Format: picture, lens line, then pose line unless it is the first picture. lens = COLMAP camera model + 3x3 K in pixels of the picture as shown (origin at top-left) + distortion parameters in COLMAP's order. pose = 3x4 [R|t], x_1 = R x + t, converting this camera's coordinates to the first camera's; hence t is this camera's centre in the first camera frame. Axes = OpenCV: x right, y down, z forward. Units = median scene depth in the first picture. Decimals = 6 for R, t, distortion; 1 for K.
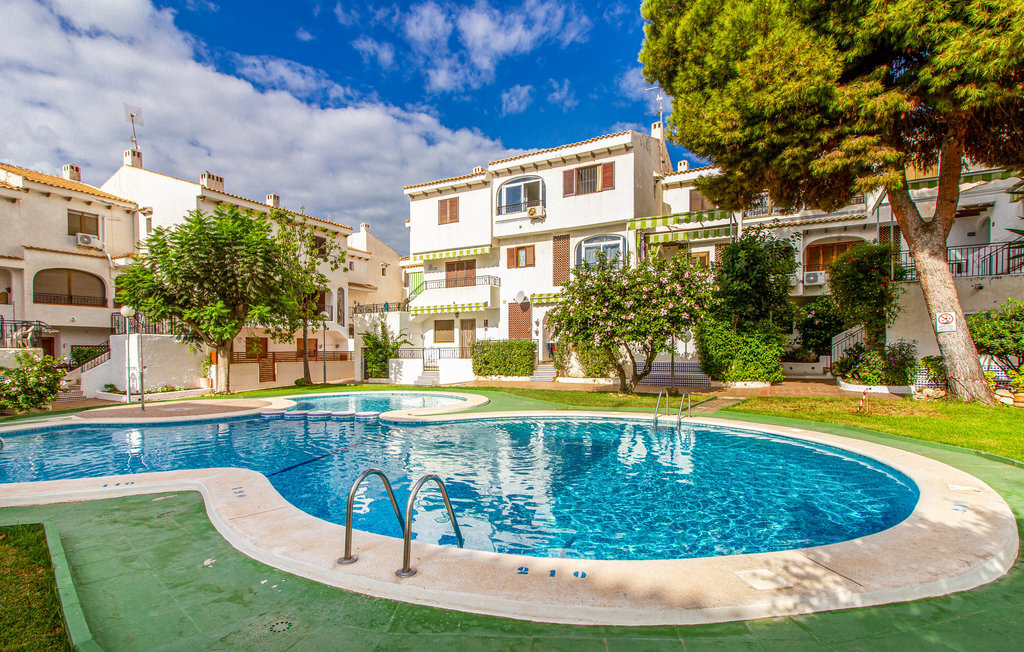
lens RADIAL K [[513.1, 0, 488.5], [0, 513.1, 356.5], [0, 0, 1]] dist [0.002891, 0.000610]
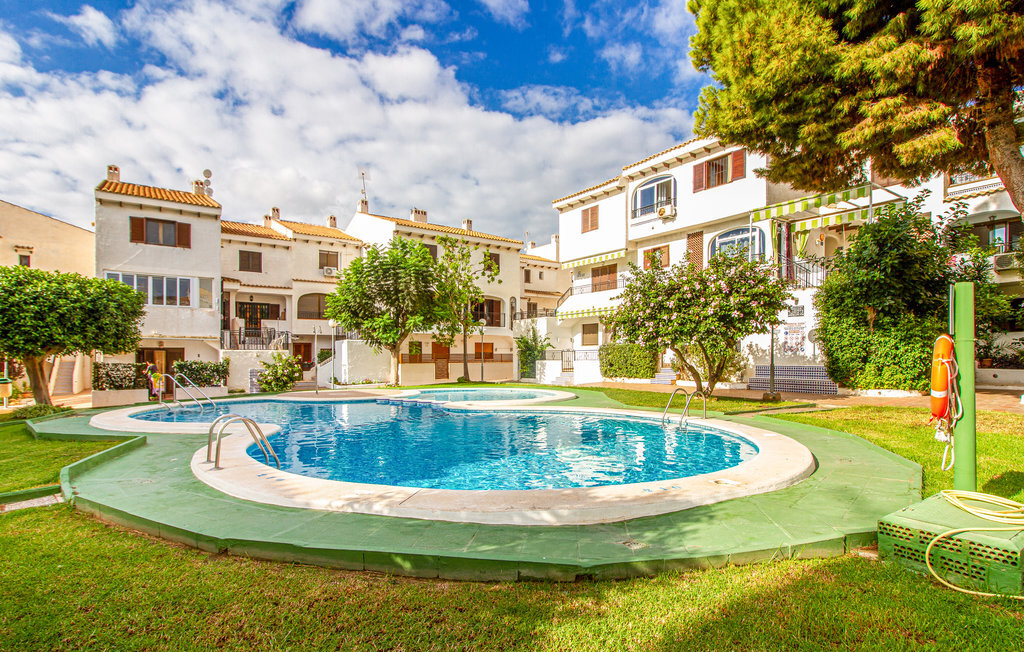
lens RADIAL K [[513.1, 0, 488.5], [0, 513.1, 356.5], [0, 0, 1]] dist [0.002891, 0.000610]
pose [[0.893043, 0.004948, -0.449944, 0.225463], [-0.009419, 0.999926, -0.007697, 0.005865], [0.449873, 0.011112, 0.893024, -0.024376]]
